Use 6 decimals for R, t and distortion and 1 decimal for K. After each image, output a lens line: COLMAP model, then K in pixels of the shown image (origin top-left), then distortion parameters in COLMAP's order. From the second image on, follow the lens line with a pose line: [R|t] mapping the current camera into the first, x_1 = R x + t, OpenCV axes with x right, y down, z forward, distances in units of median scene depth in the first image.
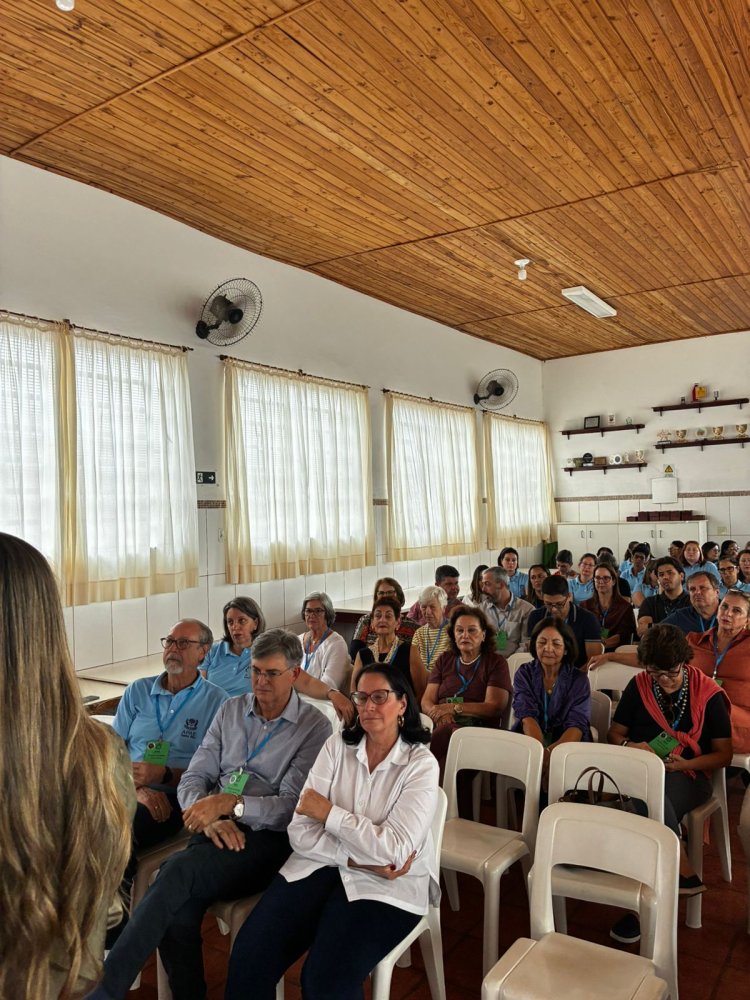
lens RADIAL K [[763.3, 0, 375.0], [0, 763.3, 500.0], [0, 0, 1]] dist [0.108180, -0.133590]
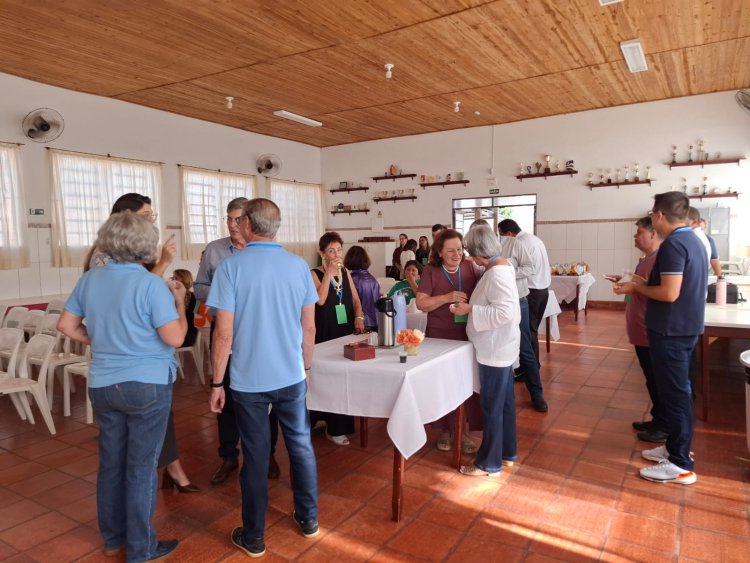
lens RADIAL K [[506.1, 0, 375.0], [0, 506.1, 281.5], [0, 0, 1]] dist [0.000860, -0.049962]
pose [[0.994553, 0.002457, 0.104207, 0.260444], [-0.012146, 0.995643, 0.092453, 0.009676], [-0.103526, -0.093215, 0.990249, -0.179483]]
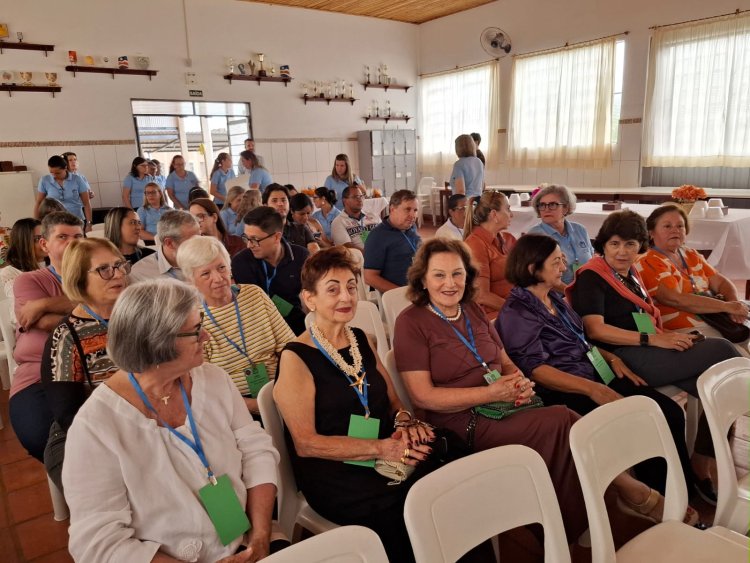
lens RADIAL K [[564.9, 0, 375.0], [0, 564.9, 281.5], [0, 0, 1]] dist [0.057676, -0.087102]
pose [[0.252899, -0.194508, 0.947739, -0.182217], [0.006004, 0.979879, 0.199502, 0.024878], [-0.967474, -0.044764, 0.248979, 0.381508]]
